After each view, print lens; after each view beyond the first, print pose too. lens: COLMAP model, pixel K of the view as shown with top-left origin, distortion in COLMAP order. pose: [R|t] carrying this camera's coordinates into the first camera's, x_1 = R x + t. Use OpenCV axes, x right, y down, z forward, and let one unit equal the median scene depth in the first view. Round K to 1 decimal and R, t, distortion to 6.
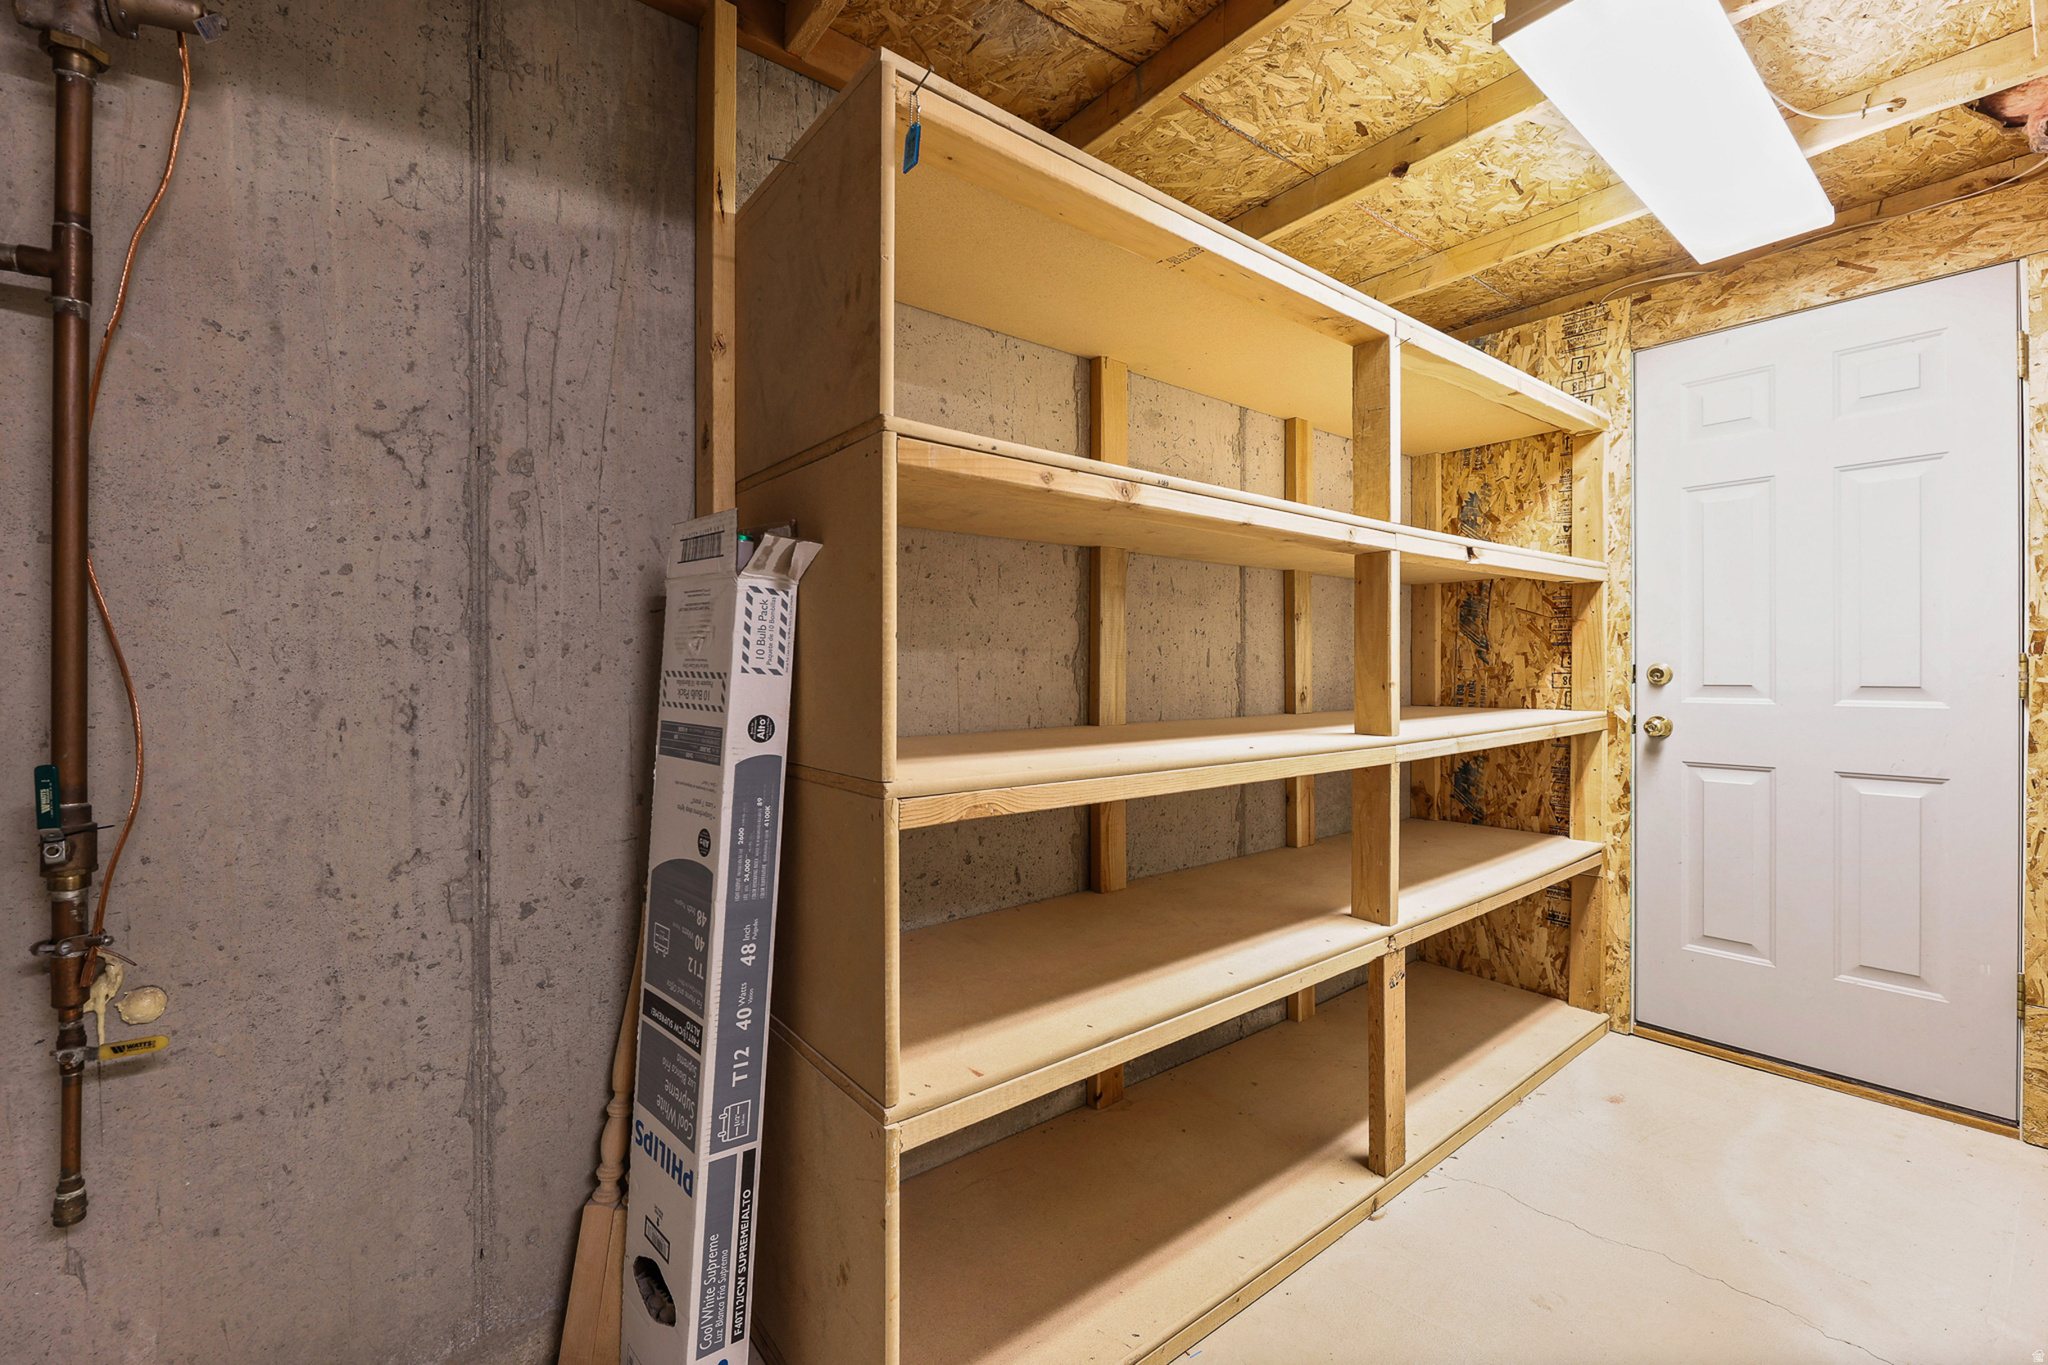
lens RADIAL K [[840.3, 0, 1024.6], [0, 840.3, 676.1], [0, 0, 1]] dist [-0.001496, -0.002915]
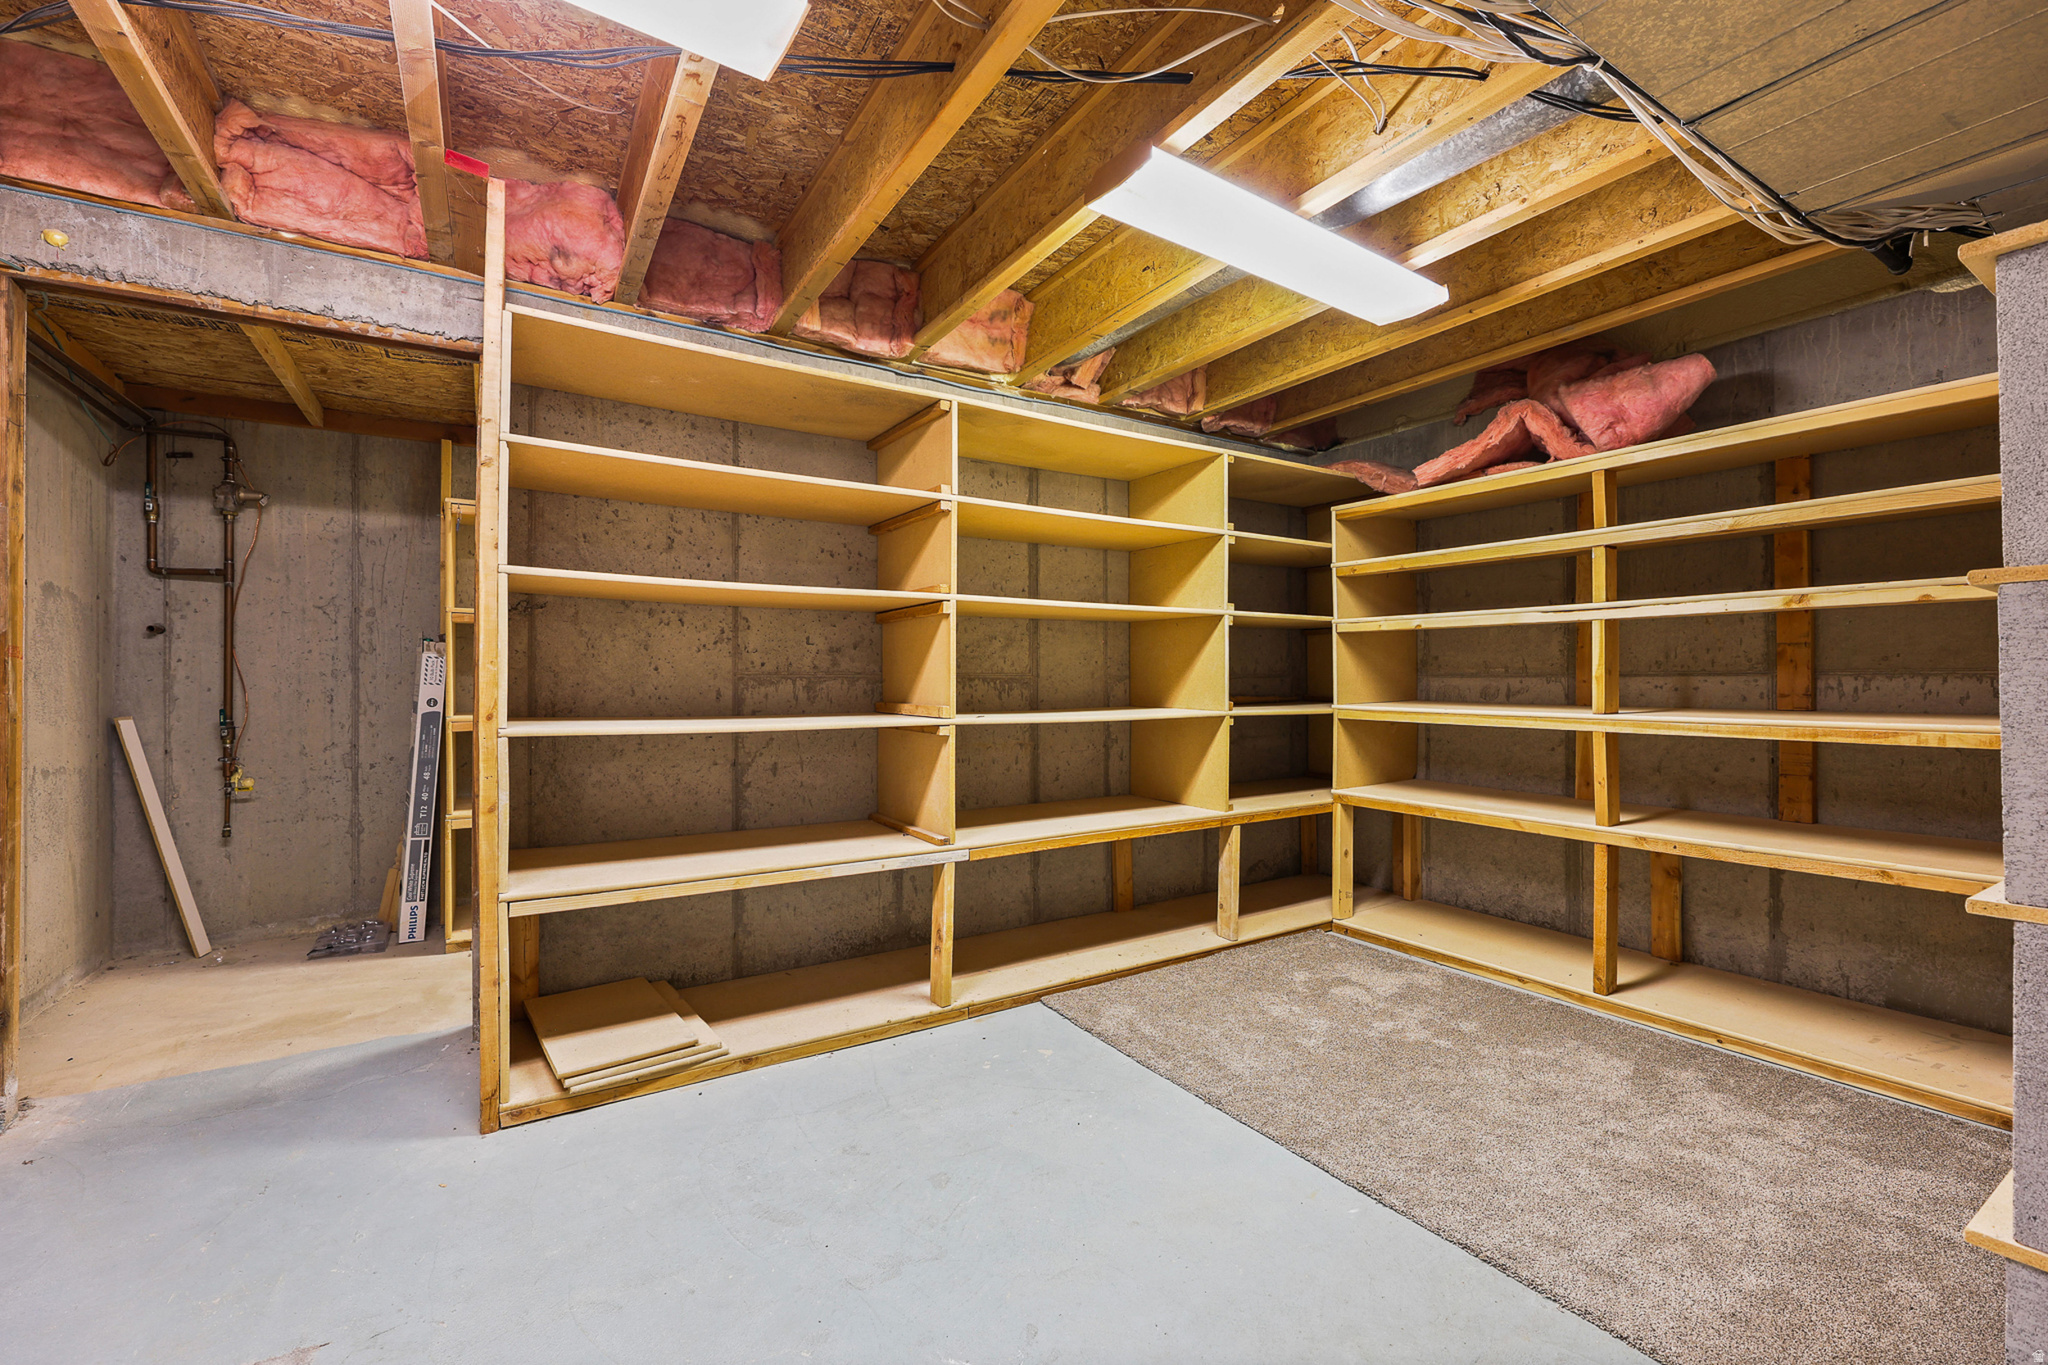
lens RADIAL K [[850.7, 0, 1024.0], [0, 850.7, 682.5], [0, 0, 1]] dist [0.000001, 0.000025]
pose [[0.994032, -0.000257, -0.109086, 2.108953], [-0.000356, 0.999984, -0.005603, 0.005413], [0.109086, 0.005608, 0.994017, -1.798696]]
